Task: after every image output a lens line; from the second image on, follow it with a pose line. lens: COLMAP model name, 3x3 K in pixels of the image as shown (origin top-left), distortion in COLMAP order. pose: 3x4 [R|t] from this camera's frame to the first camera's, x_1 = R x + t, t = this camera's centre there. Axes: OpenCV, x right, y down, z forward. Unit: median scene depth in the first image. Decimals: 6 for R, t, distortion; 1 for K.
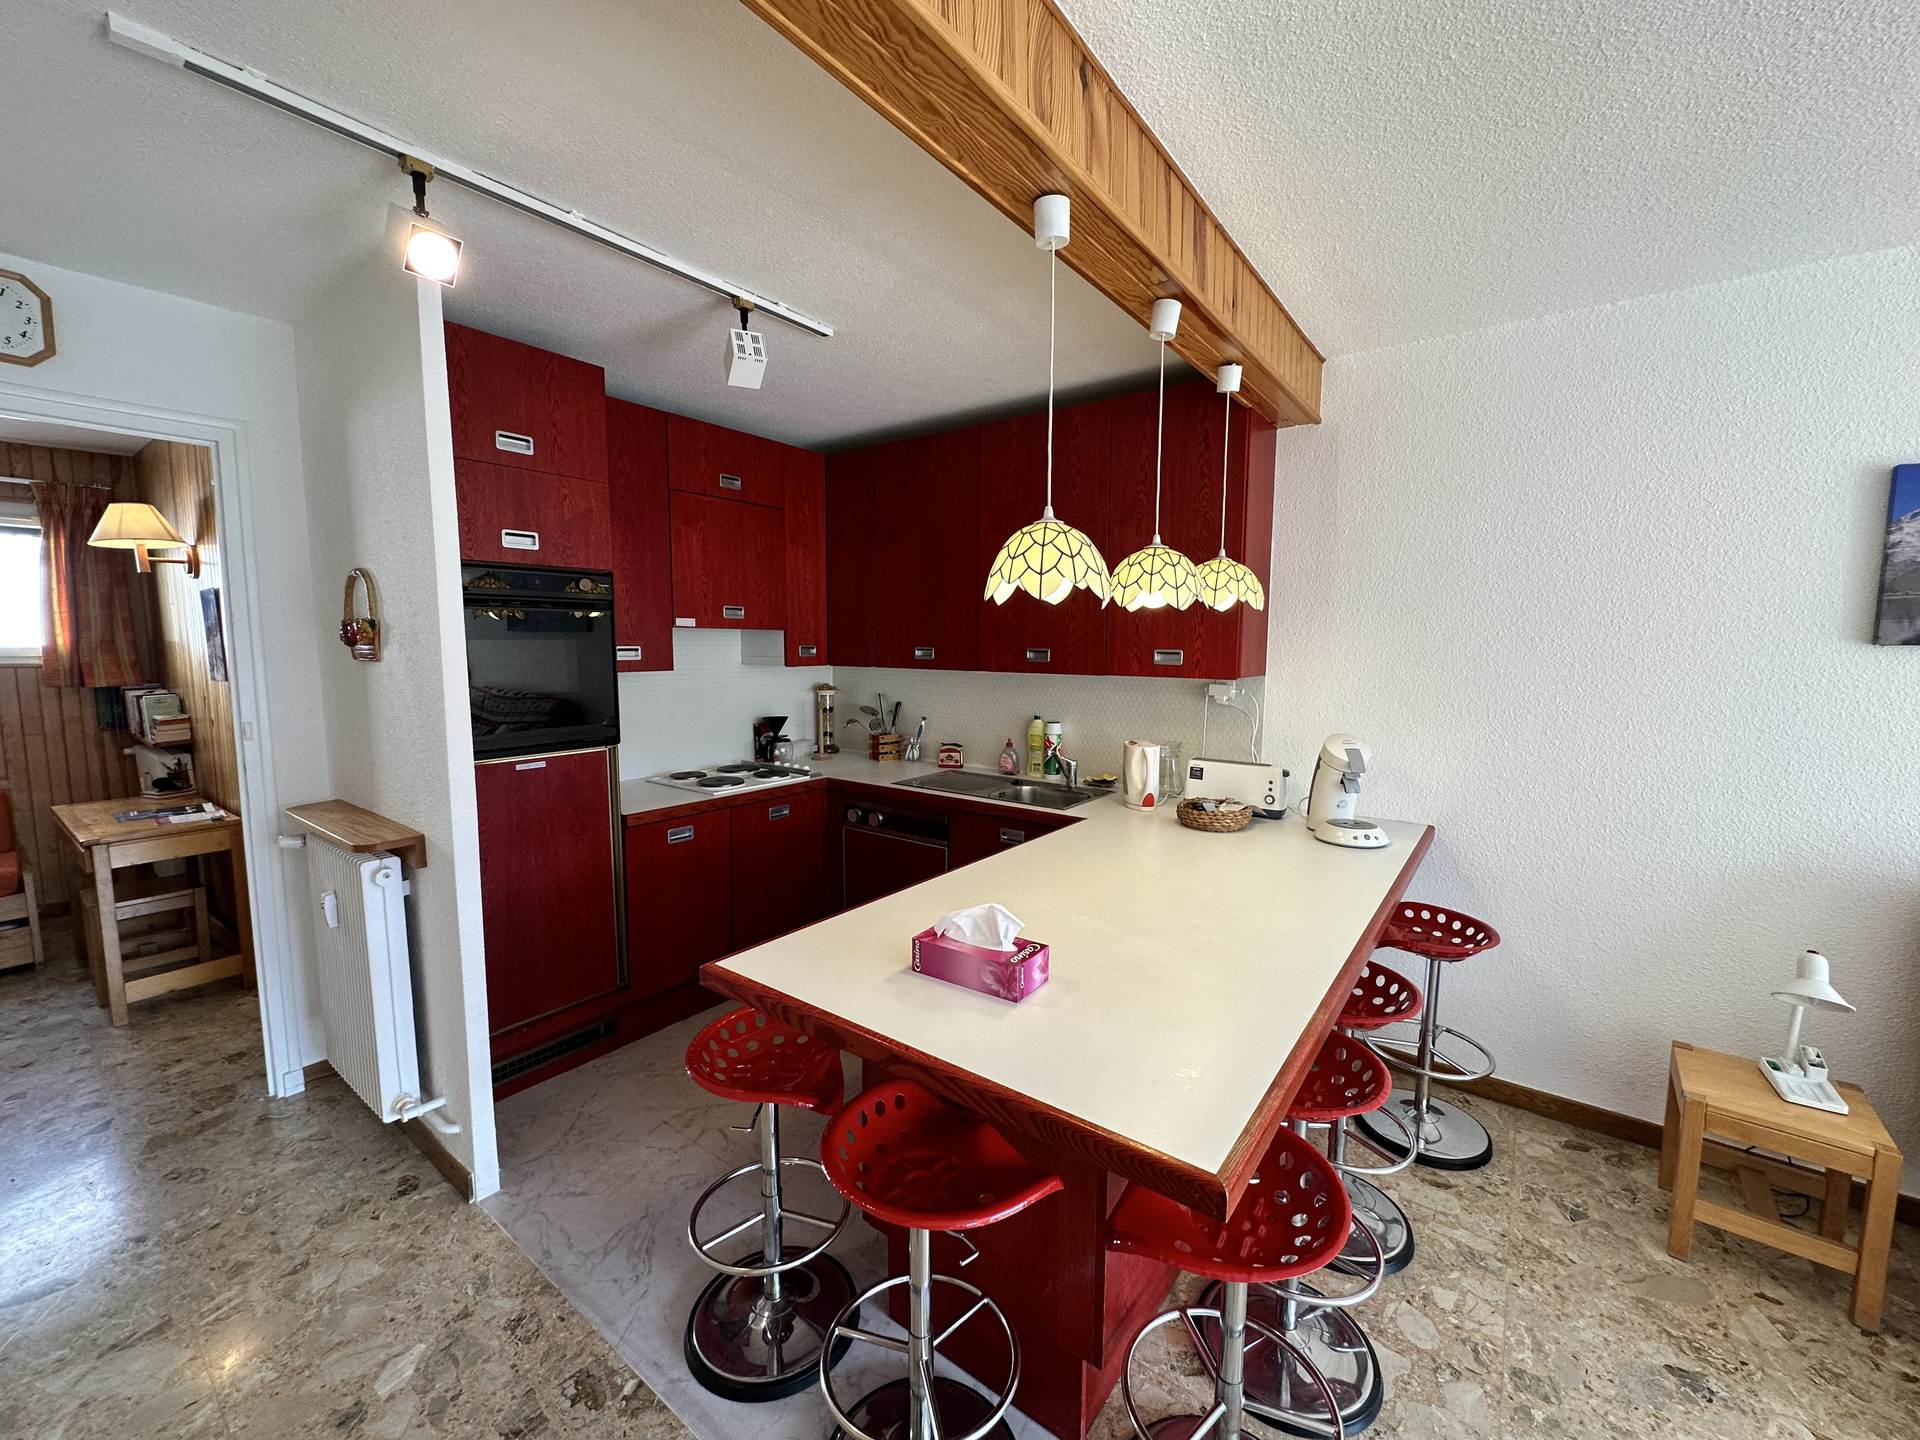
lens RADIAL K [[763.8, 0, 960.0], [0, 763.8, 720.0], [0, 0, 1]] dist [-0.001837, -0.000875]
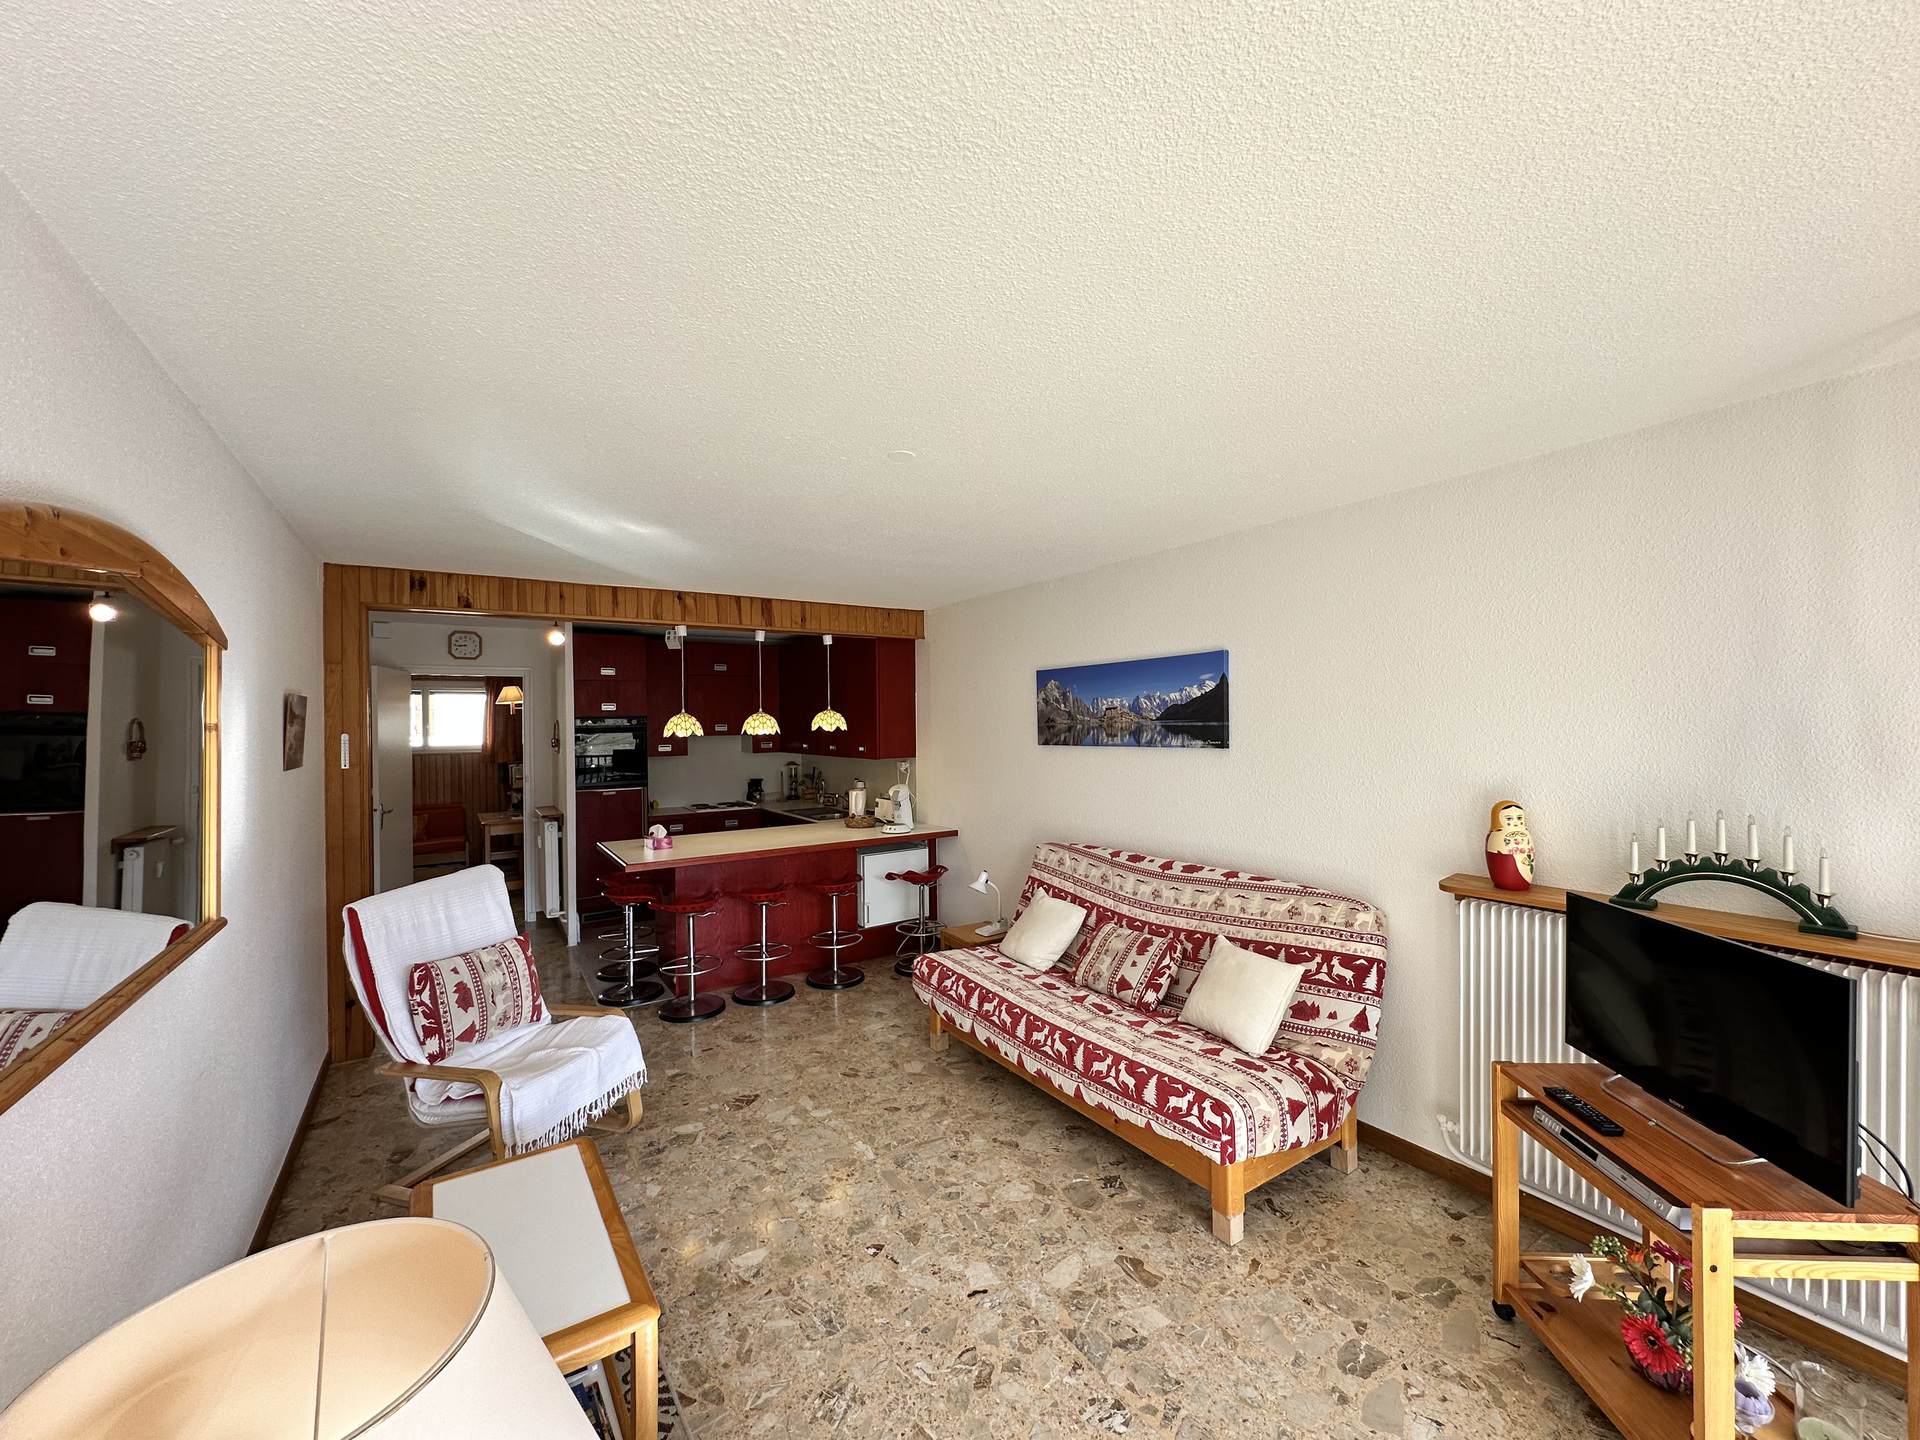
lens RADIAL K [[763.8, 0, 960.0], [0, 763.8, 720.0], [0, 0, 1]] dist [-0.001837, -0.000875]
pose [[0.941896, -0.016291, -0.335509, 0.992290], [-0.018039, 0.994929, -0.098950, 0.034319], [0.335419, 0.099253, 0.936826, -0.726640]]
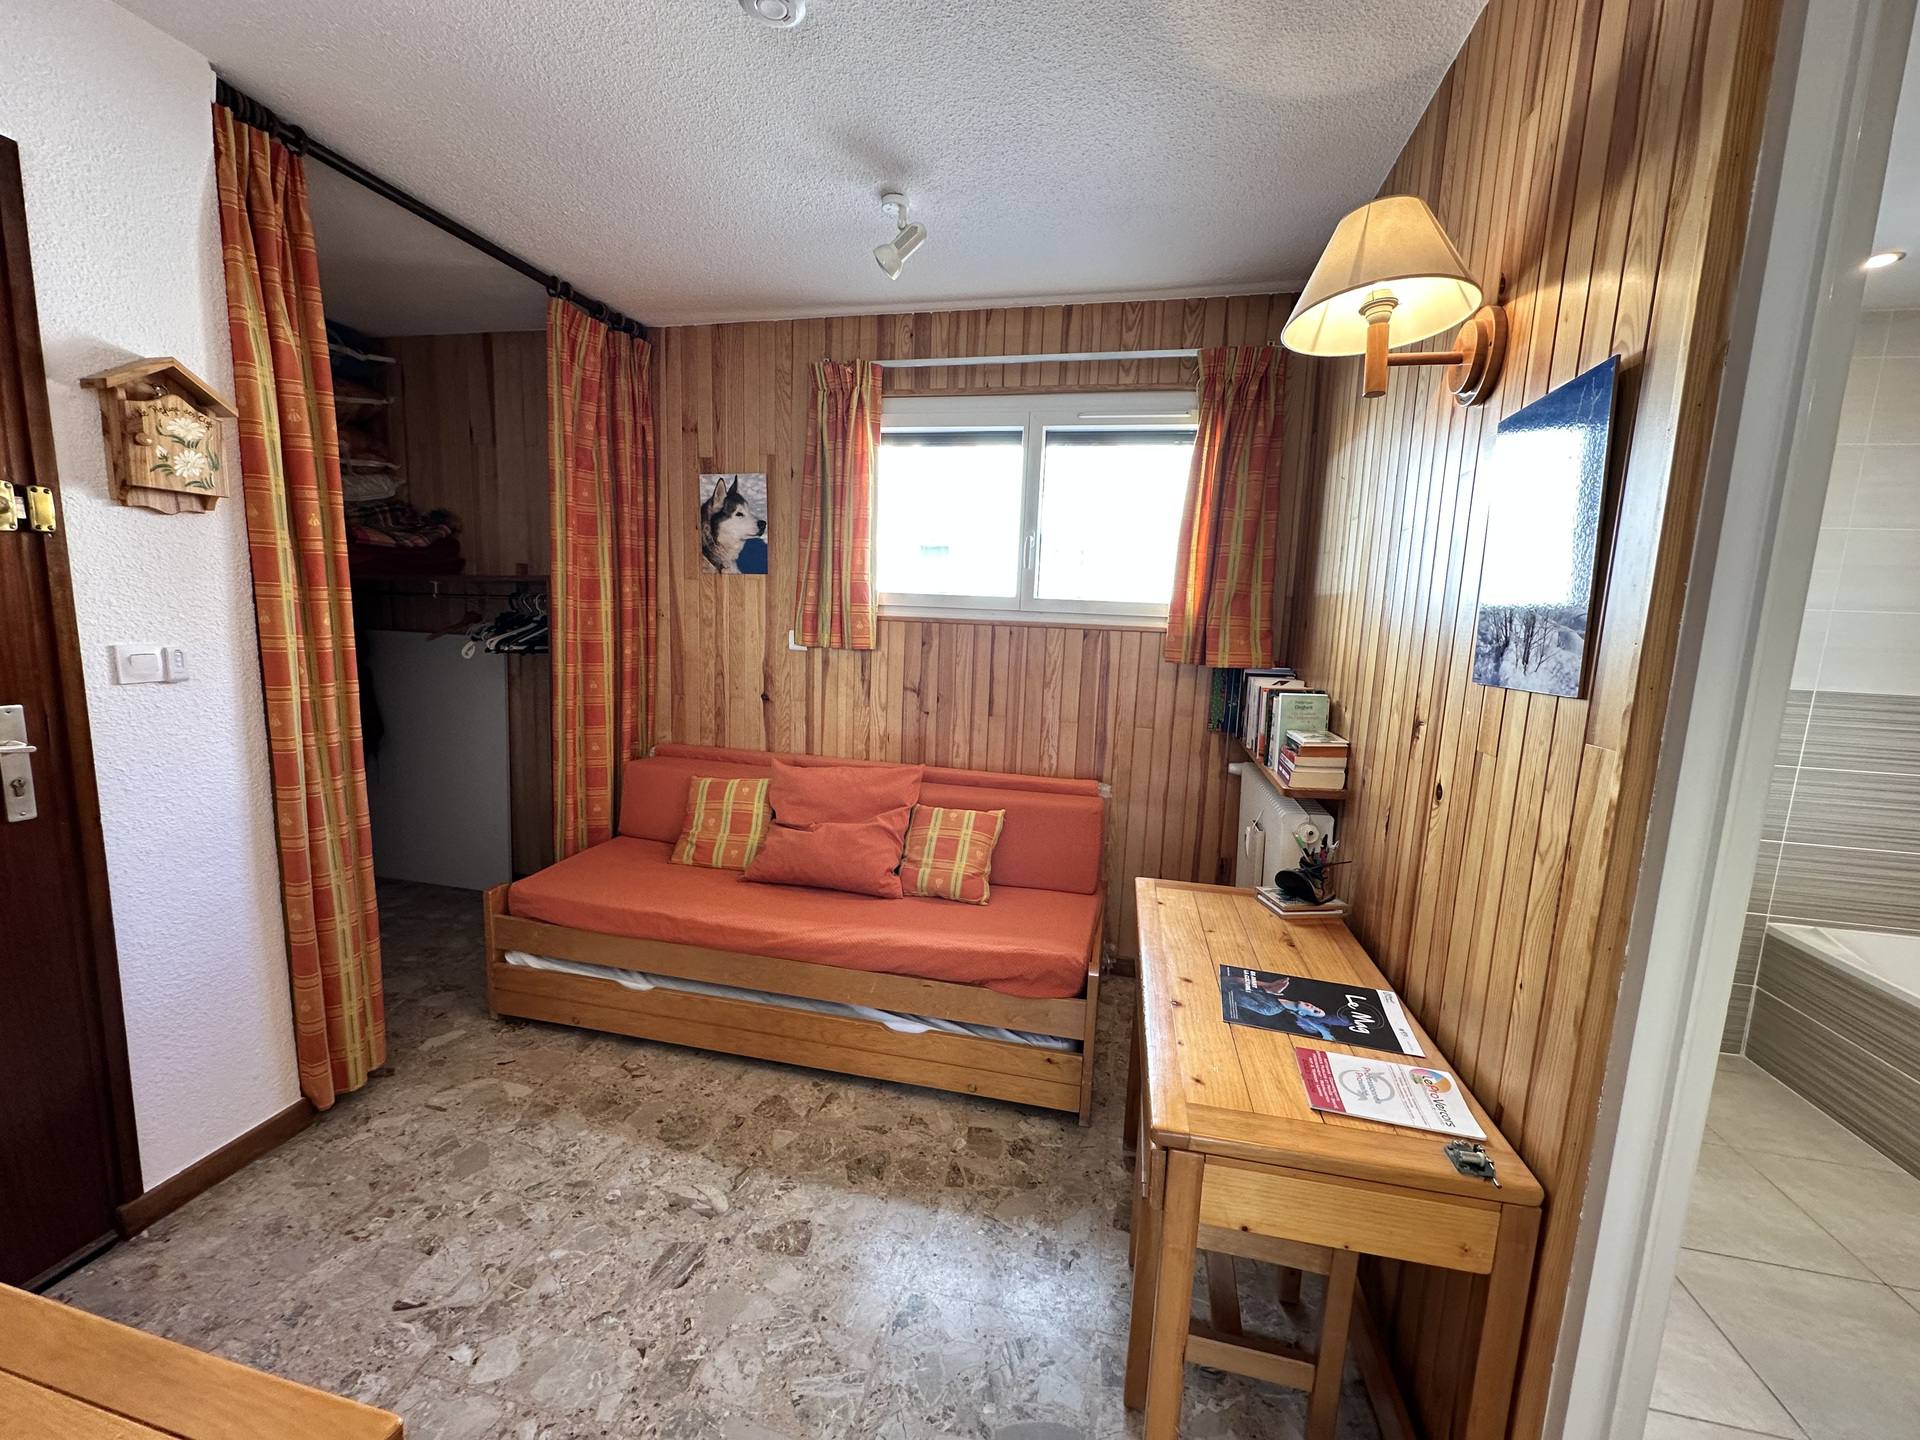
lens RADIAL K [[763.8, 0, 960.0], [0, 763.8, 720.0], [0, 0, 1]] dist [-0.001837, -0.000875]
pose [[0.411719, 0.141215, -0.900303, -0.739510], [-0.133245, 0.986632, 0.093821, -0.035946], [0.901517, 0.081332, 0.425031, 0.618589]]
